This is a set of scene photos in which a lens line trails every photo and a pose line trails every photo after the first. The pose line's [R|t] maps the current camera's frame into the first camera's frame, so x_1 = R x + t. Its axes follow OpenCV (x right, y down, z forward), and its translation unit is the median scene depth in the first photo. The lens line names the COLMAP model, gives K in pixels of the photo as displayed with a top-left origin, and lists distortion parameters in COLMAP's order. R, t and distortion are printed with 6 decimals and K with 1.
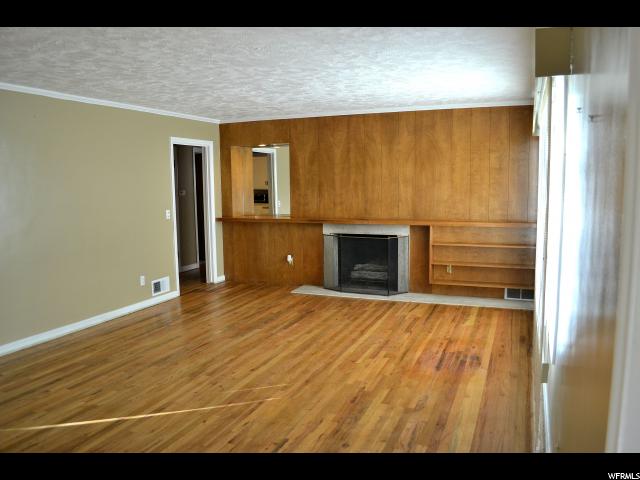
lens RADIAL K [[510.4, 0, 323.8], [0, 510.4, 238.8], [0, 0, 1]] dist [-0.075353, -0.004040]
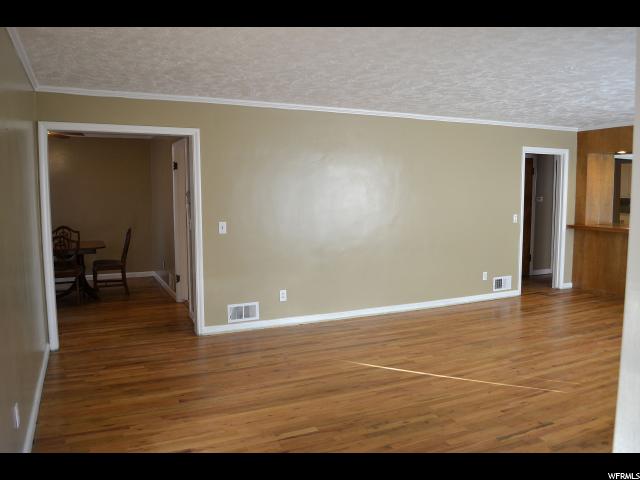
lens RADIAL K [[510.4, 0, 323.3], [0, 510.4, 239.4], [0, 0, 1]] dist [-0.075353, -0.004040]
pose [[0.738274, 0.074141, -0.670414, 0.156077], [-0.080750, 0.996507, 0.021280, 0.008989], [0.669650, 0.038426, 0.741682, -0.096913]]
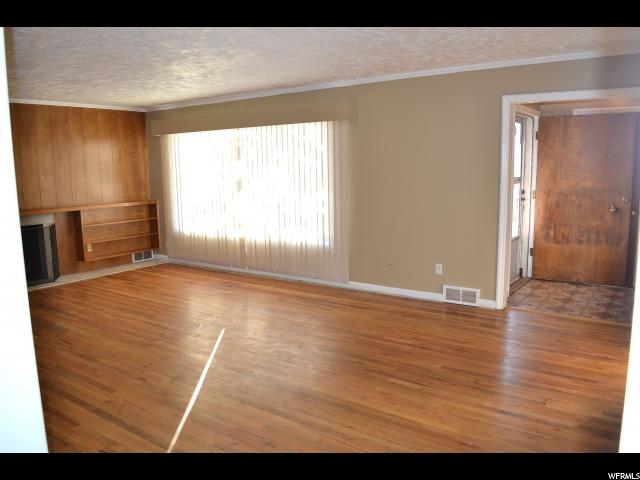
lens RADIAL K [[510.4, 0, 320.8], [0, 510.4, 244.8], [0, 0, 1]] dist [-0.075353, -0.004040]
pose [[0.232682, -0.140591, 0.962337, -0.966925], [0.123367, 0.985770, 0.114186, -0.015453], [-0.964697, 0.092151, 0.246715, 0.293342]]
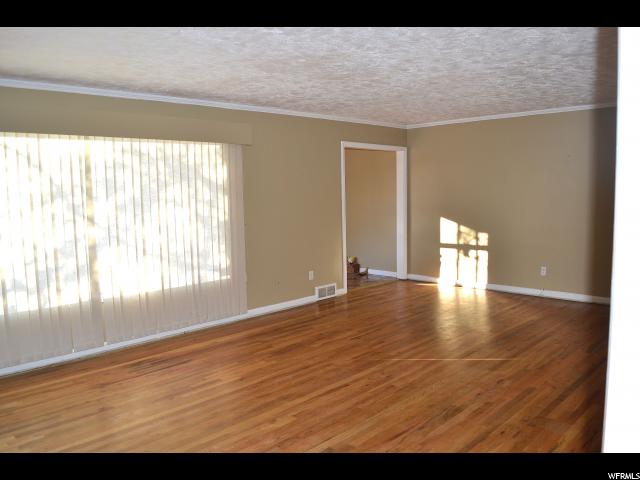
lens RADIAL K [[510.4, 0, 320.8], [0, 510.4, 239.5], [0, 0, 1]] dist [-0.075353, -0.004040]
pose [[-0.924454, -0.007801, 0.381213, -0.380644], [0.072990, 0.977681, 0.197008, -0.163308], [-0.374242, 0.209949, -0.903252, 1.523902]]
